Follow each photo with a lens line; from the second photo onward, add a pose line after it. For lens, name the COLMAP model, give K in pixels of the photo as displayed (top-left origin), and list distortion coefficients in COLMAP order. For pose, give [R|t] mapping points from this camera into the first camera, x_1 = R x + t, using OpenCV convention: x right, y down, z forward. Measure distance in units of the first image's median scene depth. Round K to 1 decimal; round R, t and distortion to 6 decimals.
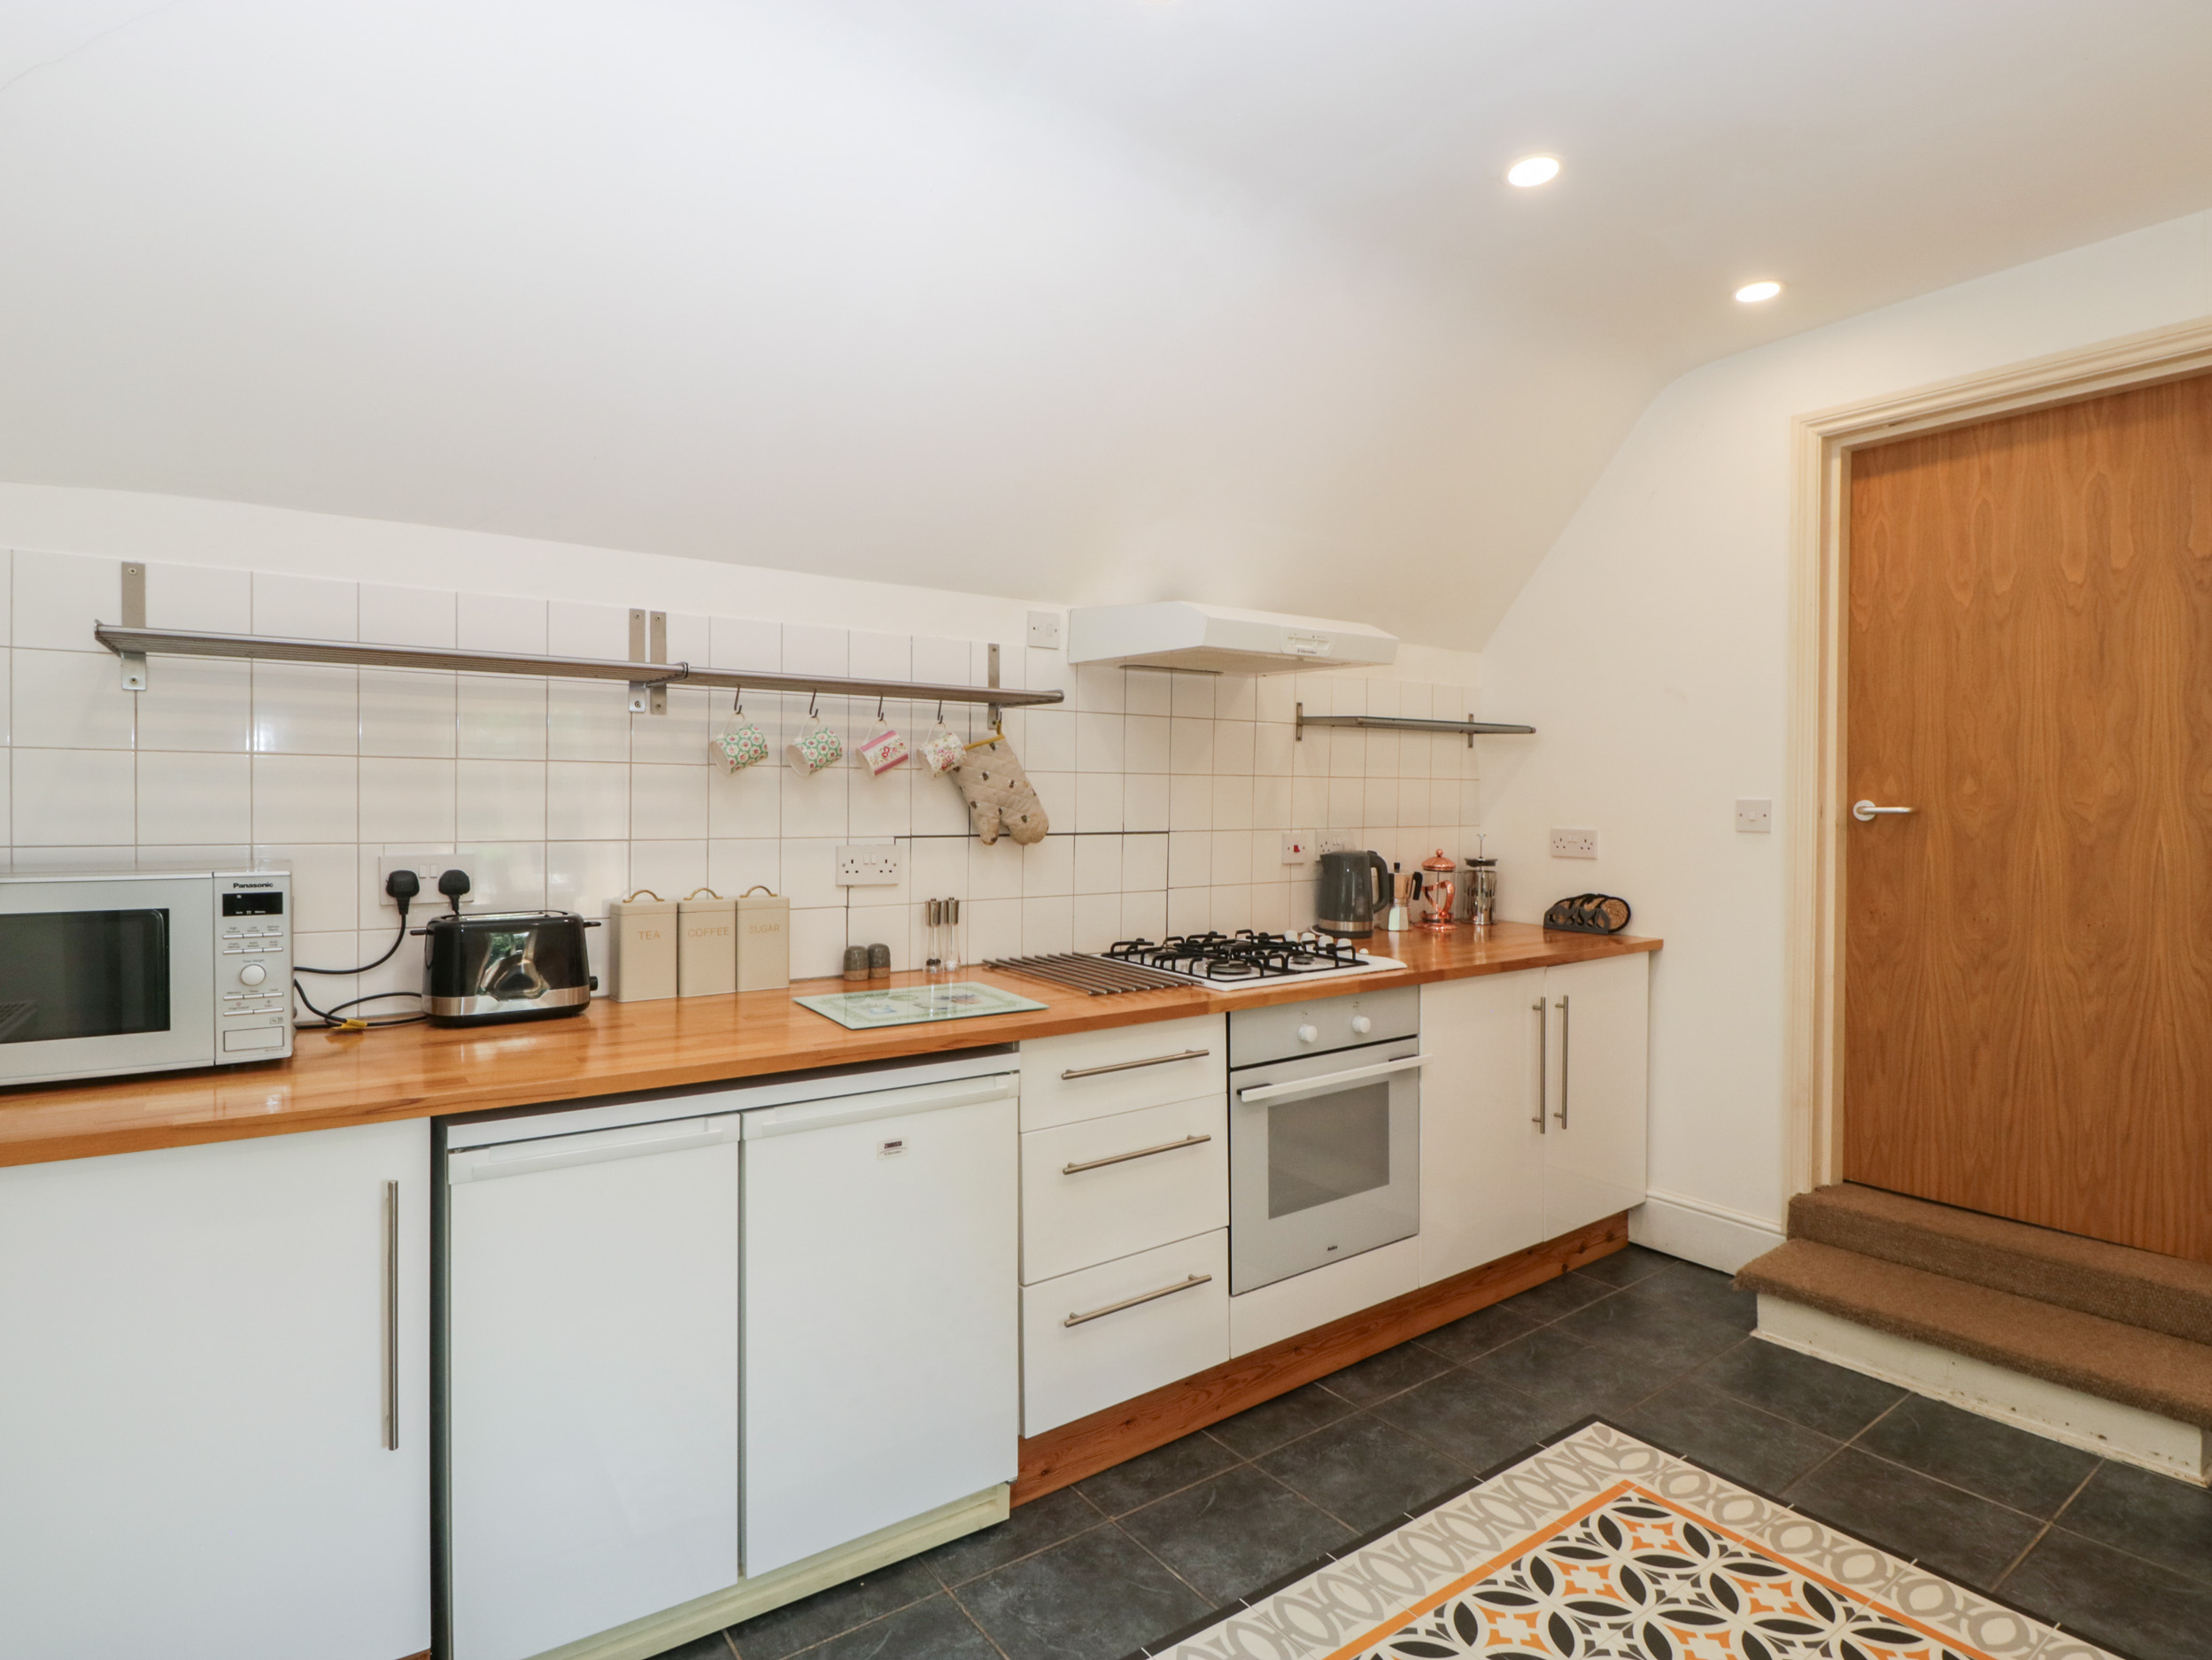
lens RADIAL K [[1143.1, 0, 1088.6], [0, 1143.1, 815.8], [0, 0, 1]] dist [0.001624, -0.012742]
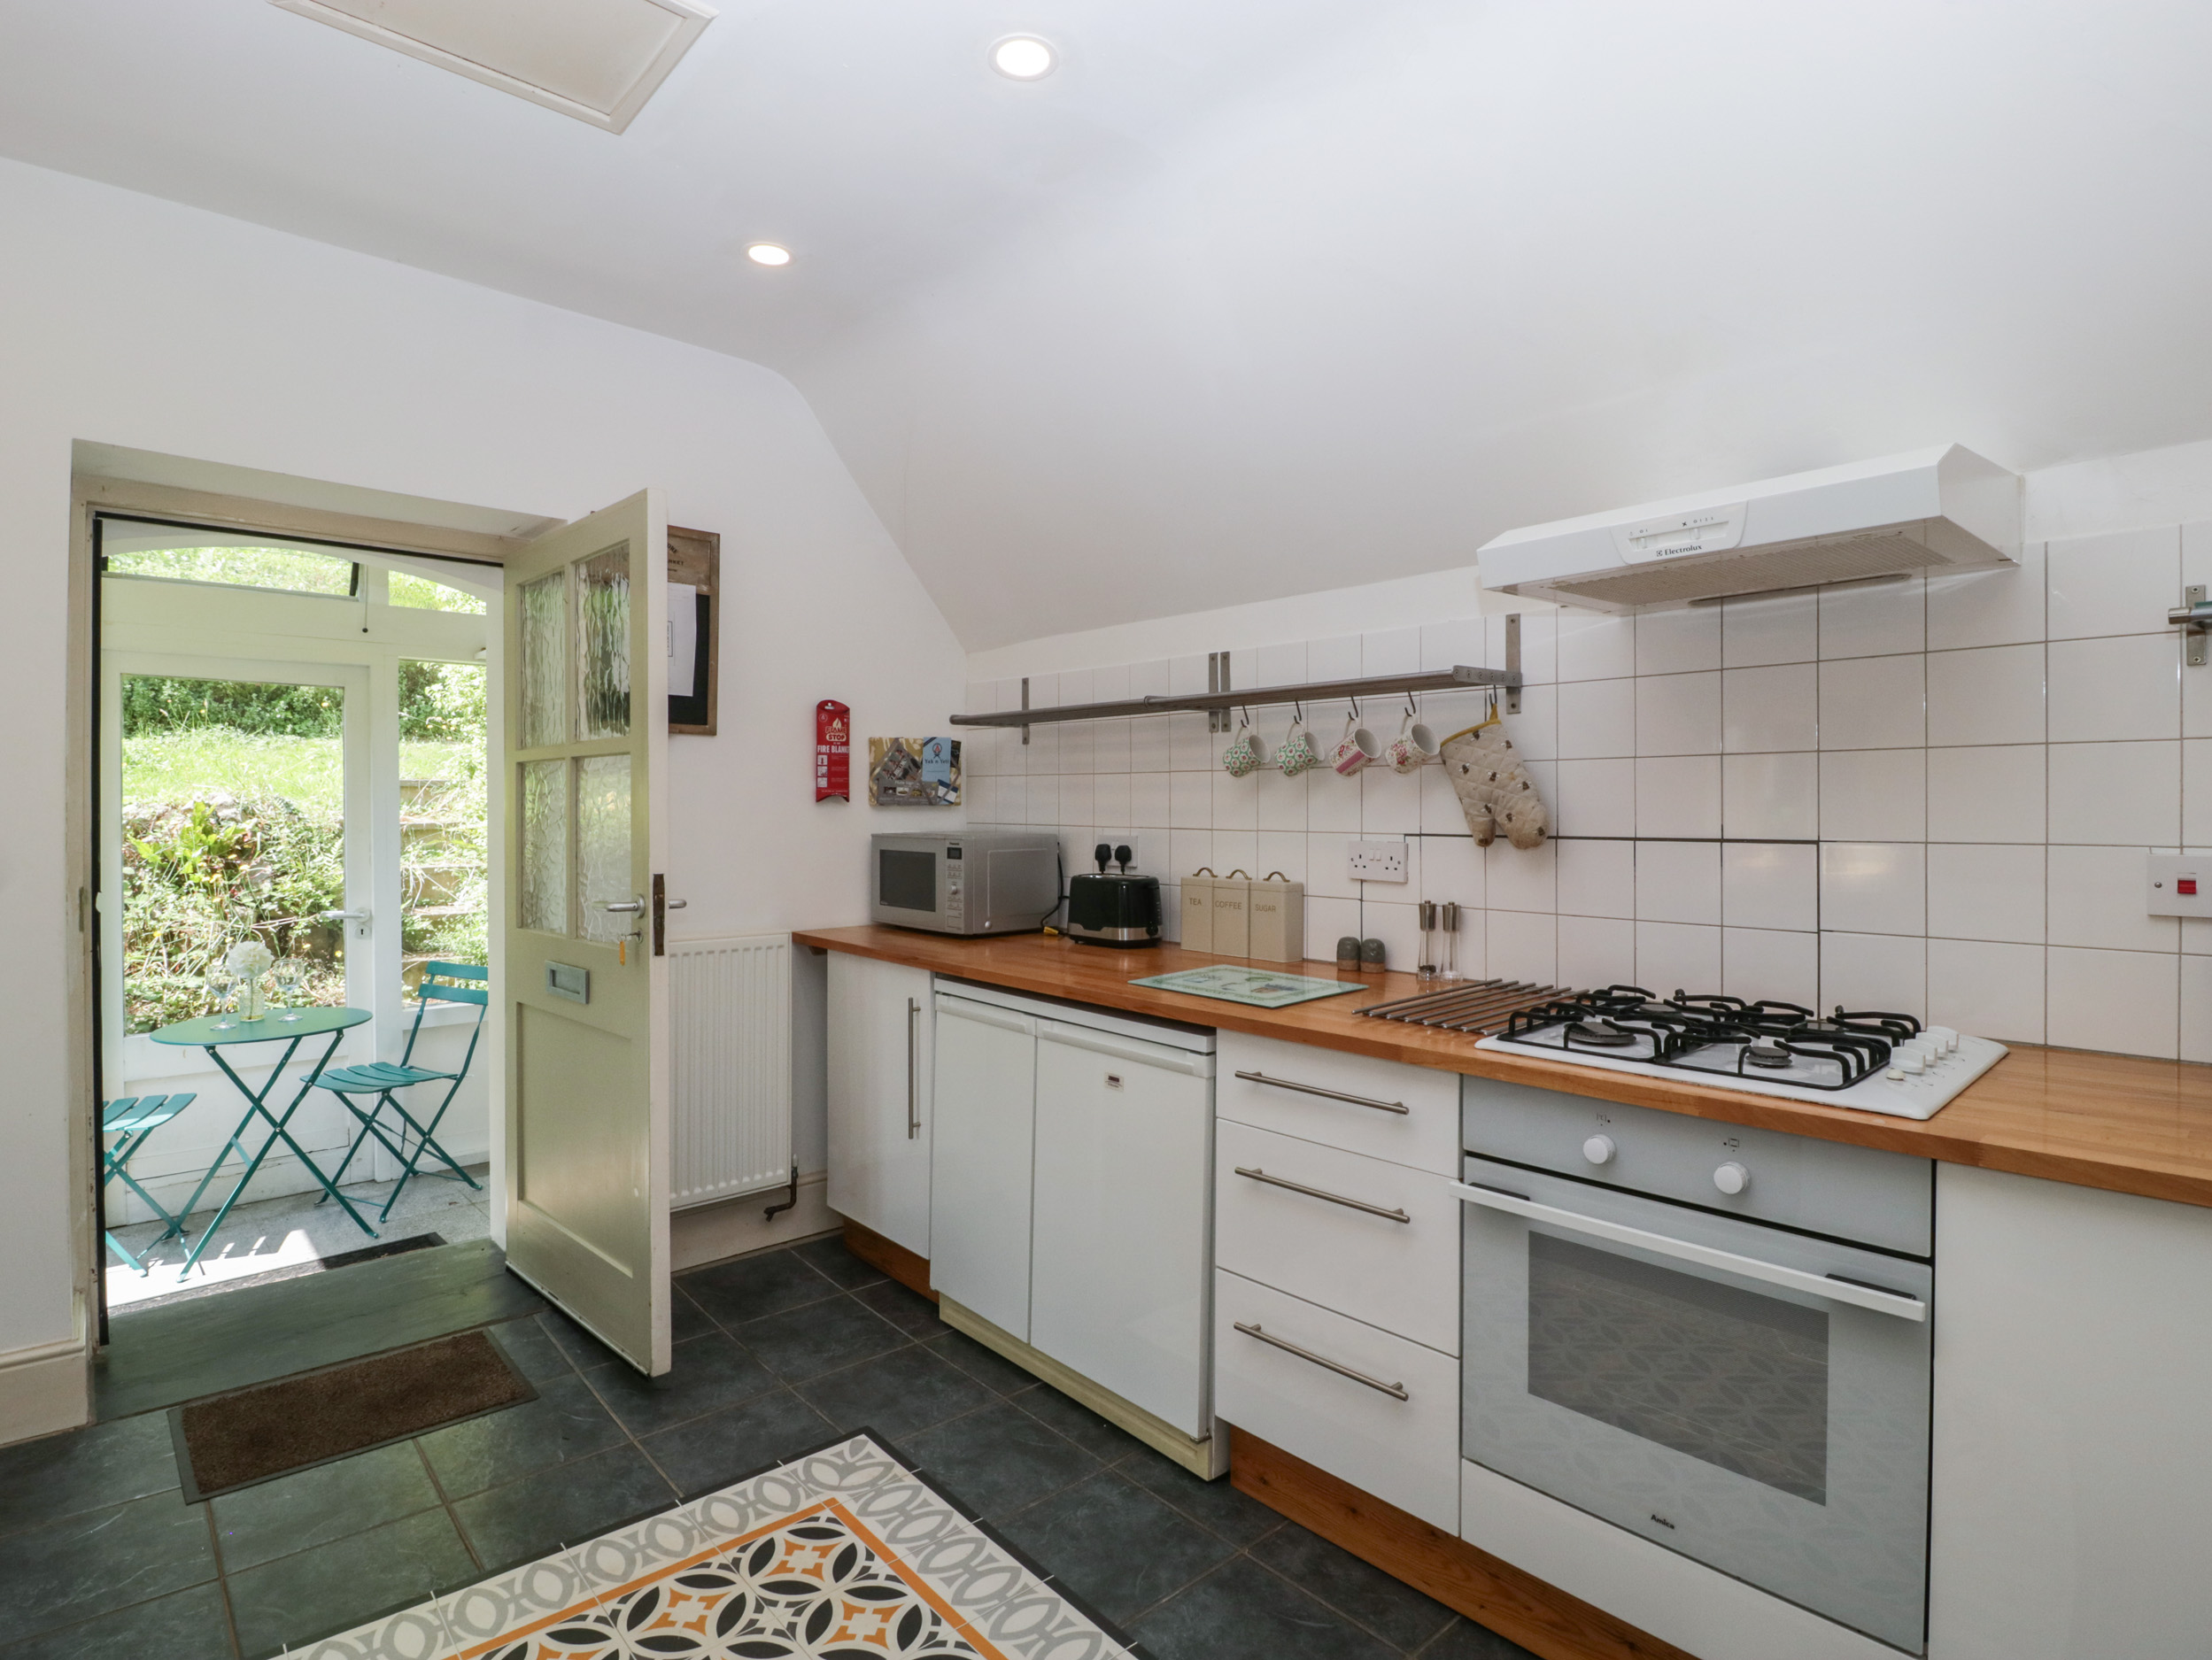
lens RADIAL K [[1143.1, 0, 1088.6], [0, 1143.1, 815.8], [0, 0, 1]] dist [0.001624, -0.012742]
pose [[0.122963, 0.004718, -0.992400, 0.820248], [-0.011517, 0.999928, 0.003327, 0.002568], [0.992344, 0.011020, 0.123009, 0.650678]]
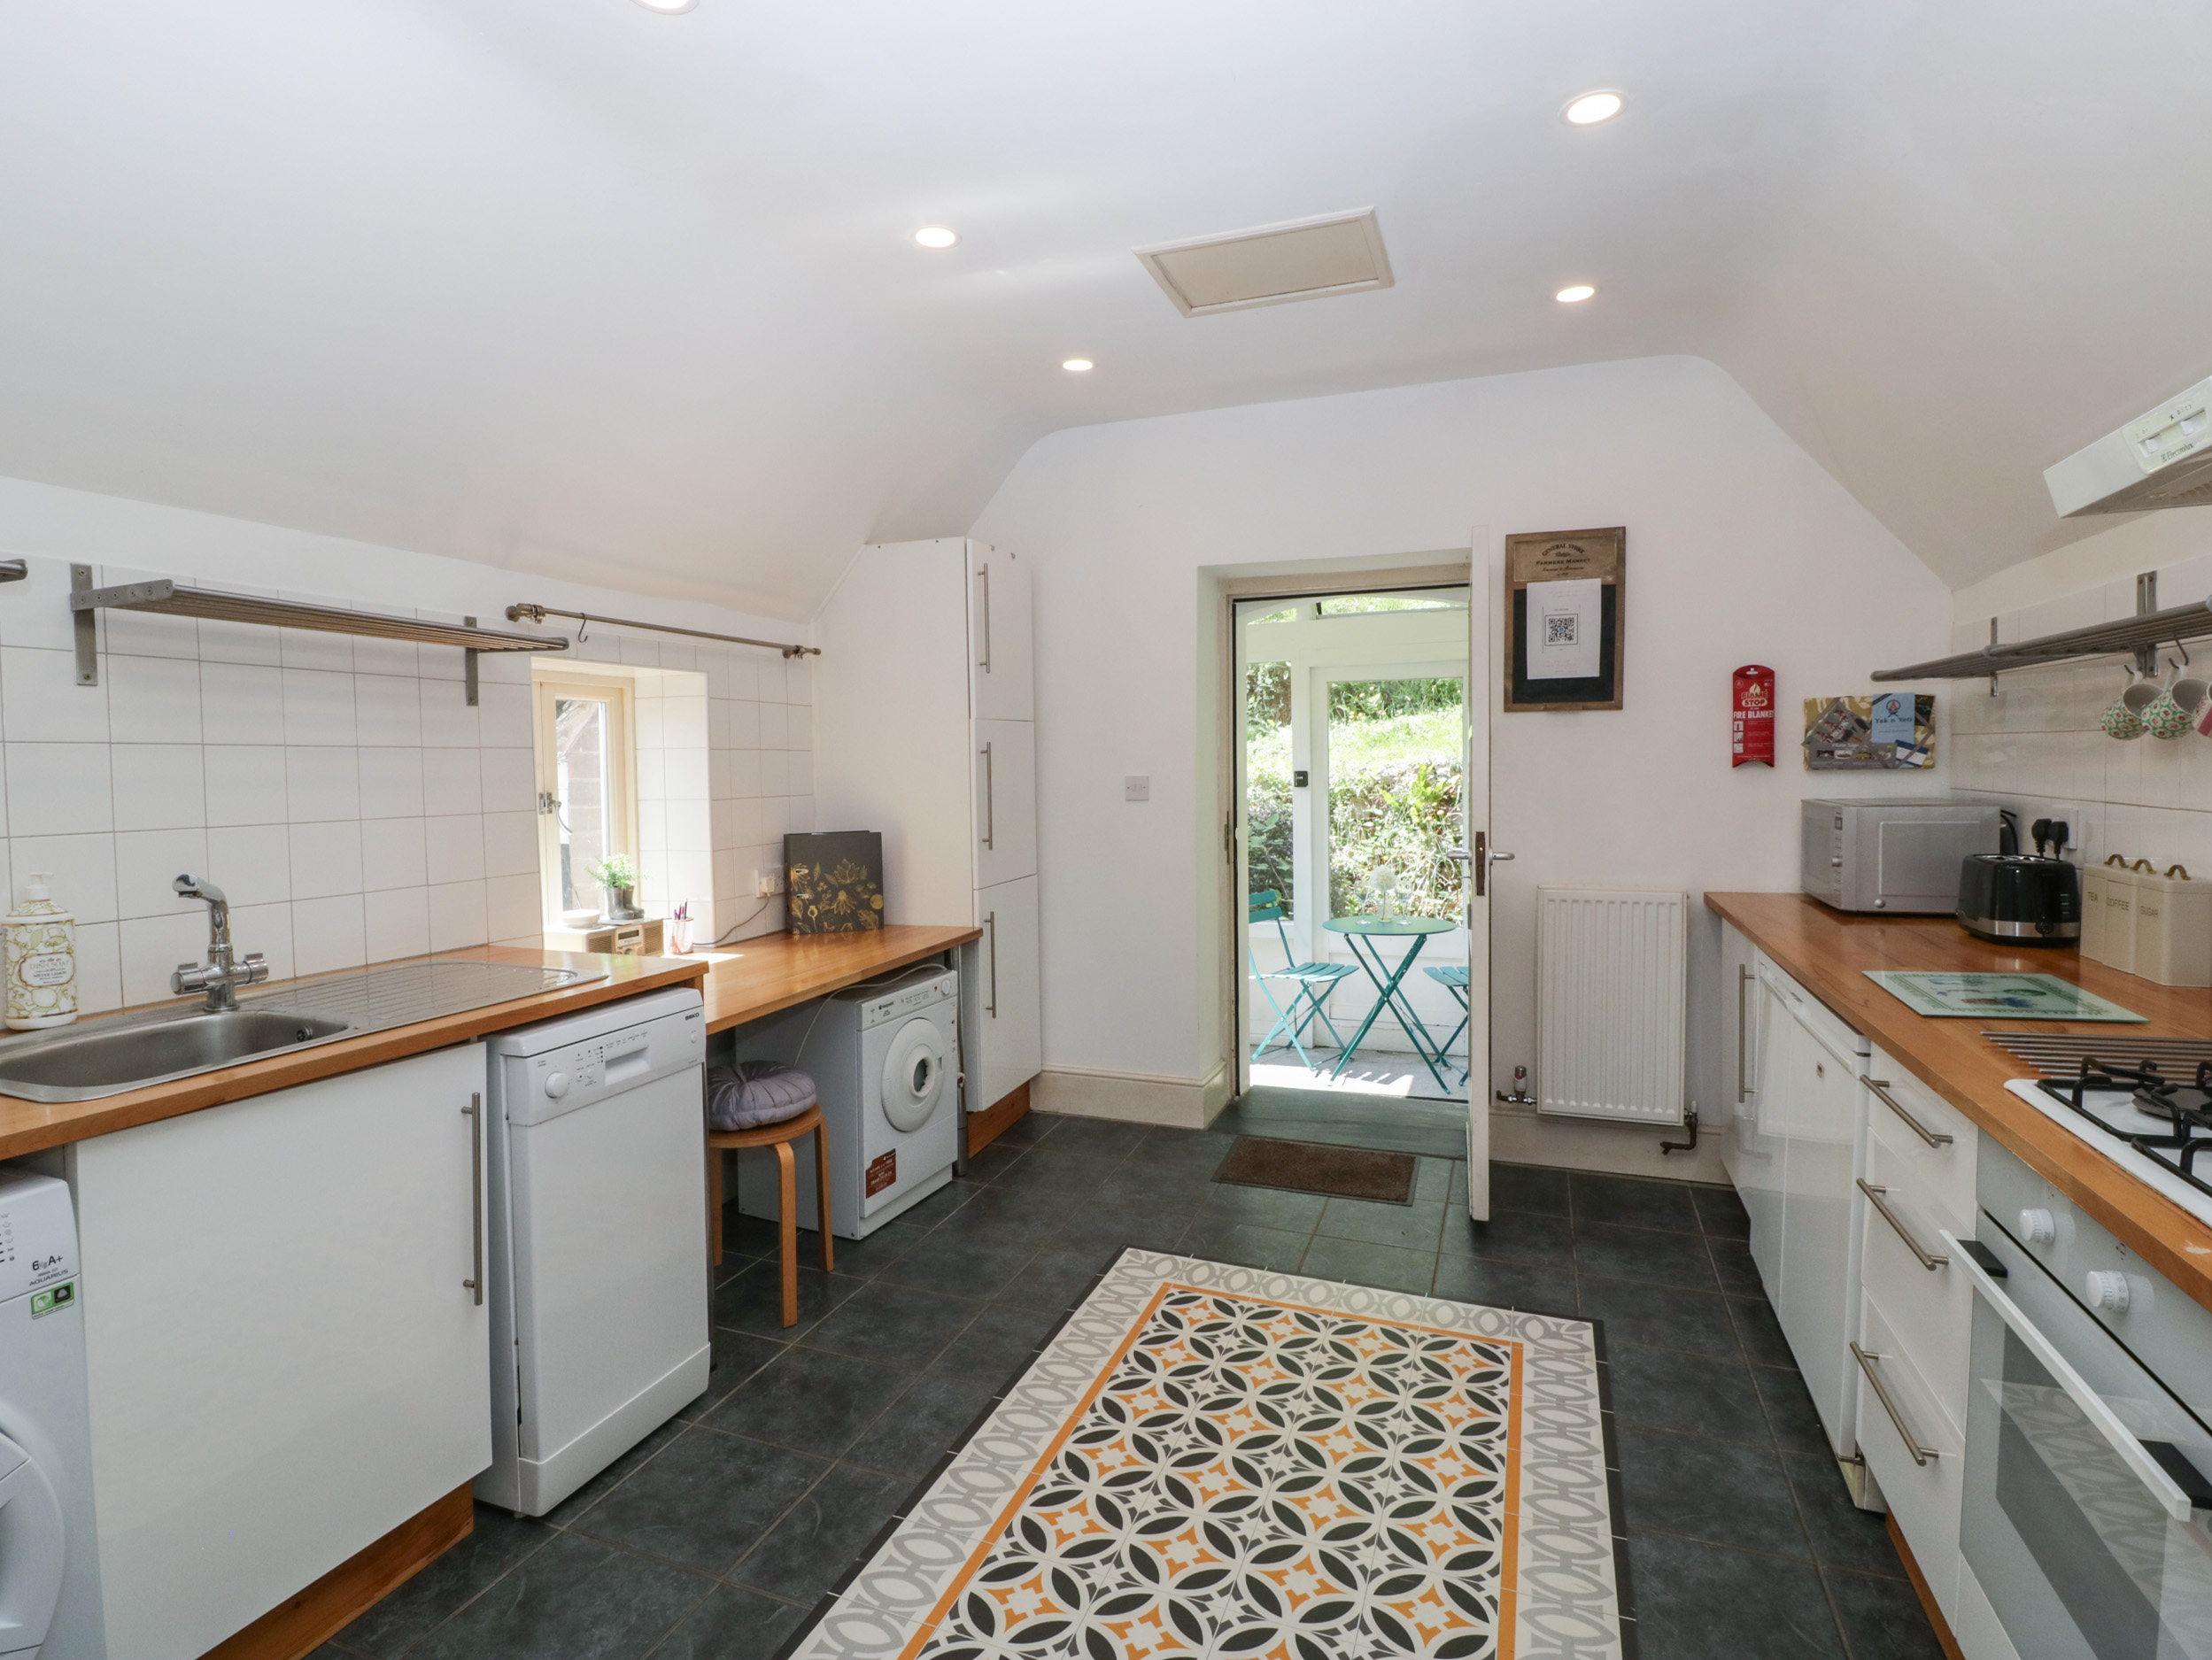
lens RADIAL K [[1143.1, 0, 1088.6], [0, 1143.1, 815.8], [0, 0, 1]] dist [0.001624, -0.012742]
pose [[-0.823694, 0.037374, -0.565801, 0.859143], [0.008215, 0.998507, 0.053997, -0.028867], [0.566974, 0.039829, -0.822772, 1.206149]]
